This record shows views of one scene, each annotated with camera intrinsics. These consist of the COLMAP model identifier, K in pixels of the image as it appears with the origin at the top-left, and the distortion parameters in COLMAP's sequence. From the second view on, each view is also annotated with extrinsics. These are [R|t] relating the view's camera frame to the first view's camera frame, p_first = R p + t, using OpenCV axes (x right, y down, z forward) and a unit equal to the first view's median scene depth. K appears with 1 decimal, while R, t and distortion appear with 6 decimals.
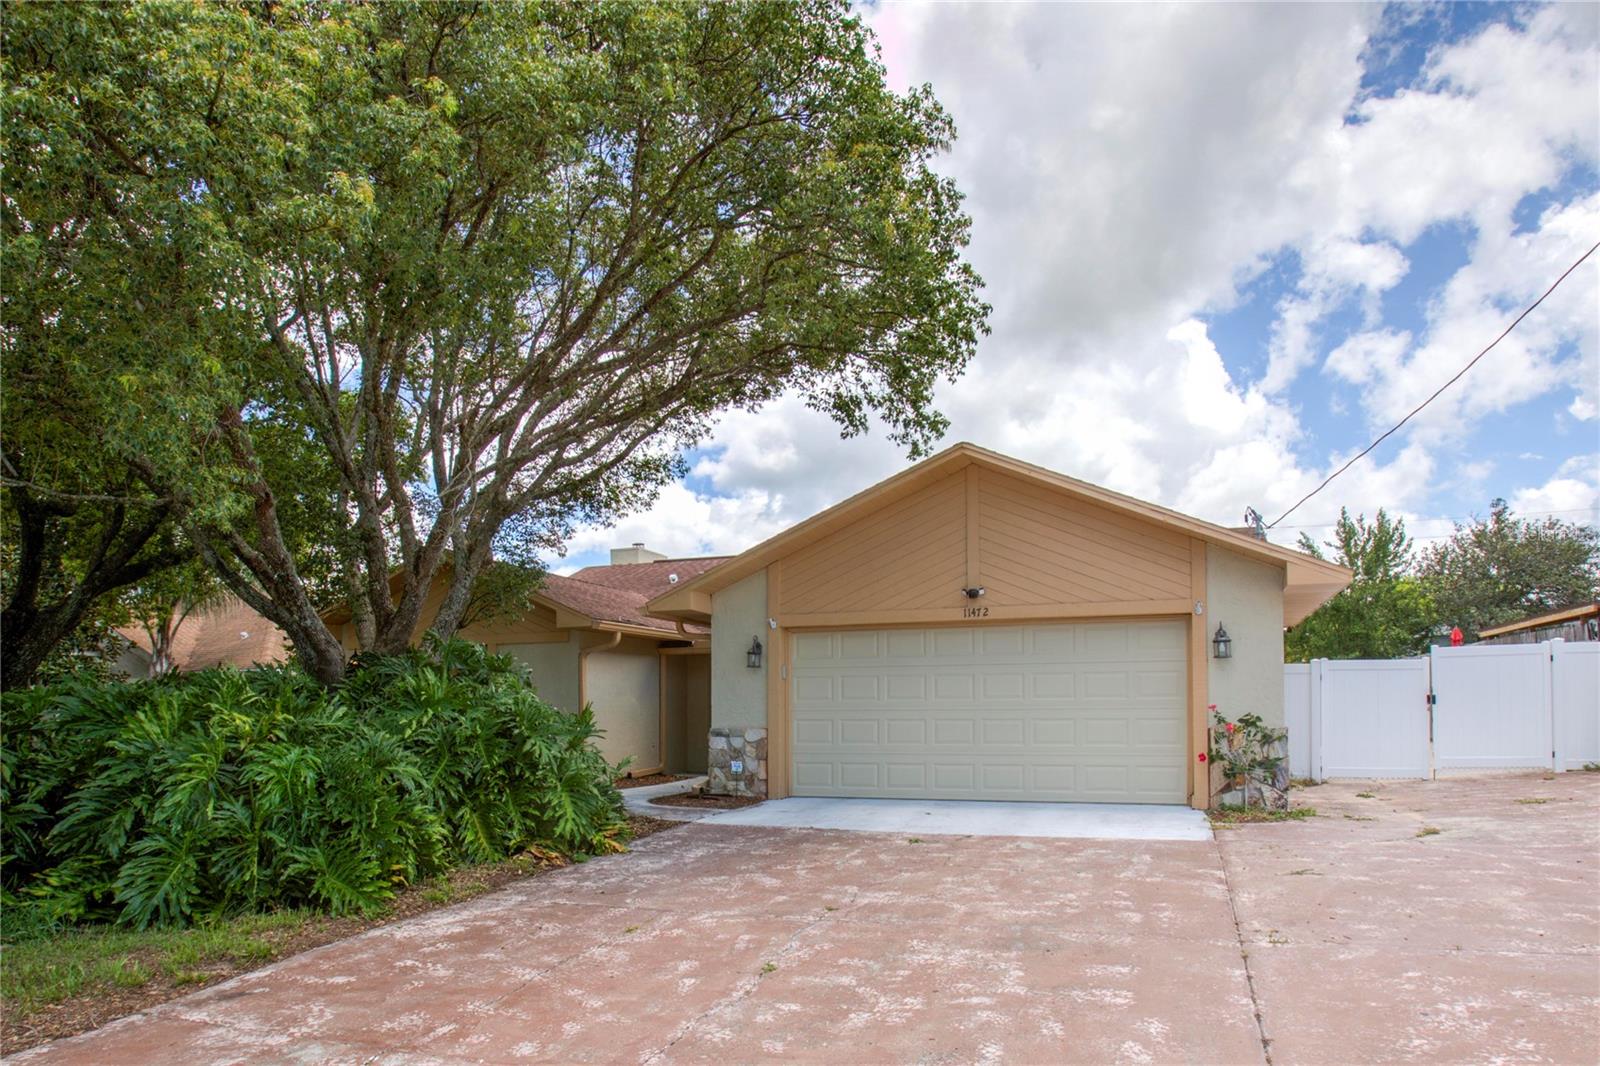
lens RADIAL K [[1092.8, 0, 801.0], [0, 1092.8, 702.8], [0, 0, 1]] dist [-0.096976, 0.090299]
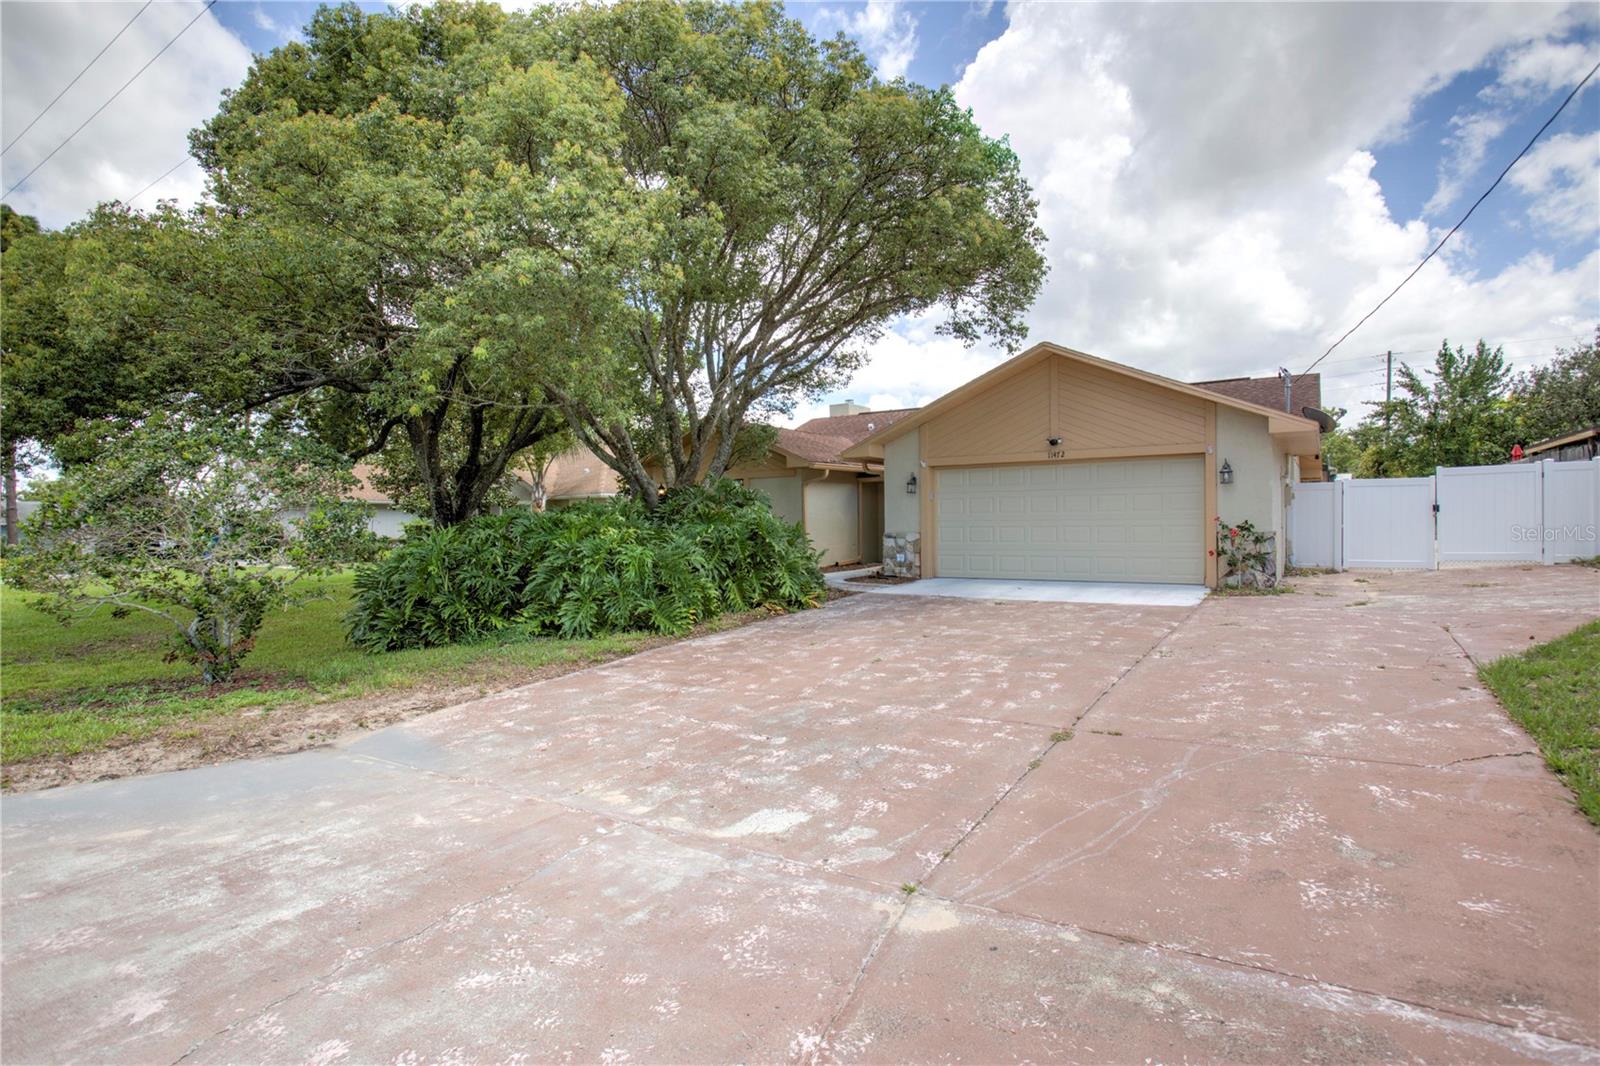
lens RADIAL K [[1014.5, 0, 800.0], [0, 1014.5, 533.0], [0, 0, 1]] dist [0.000292, 0.000049]
pose [[0.971348, -0.004281, -0.237623, 0.155381], [0.011469, 0.999517, 0.028875, -0.020828], [0.237385, -0.030773, 0.970928, -0.455257]]
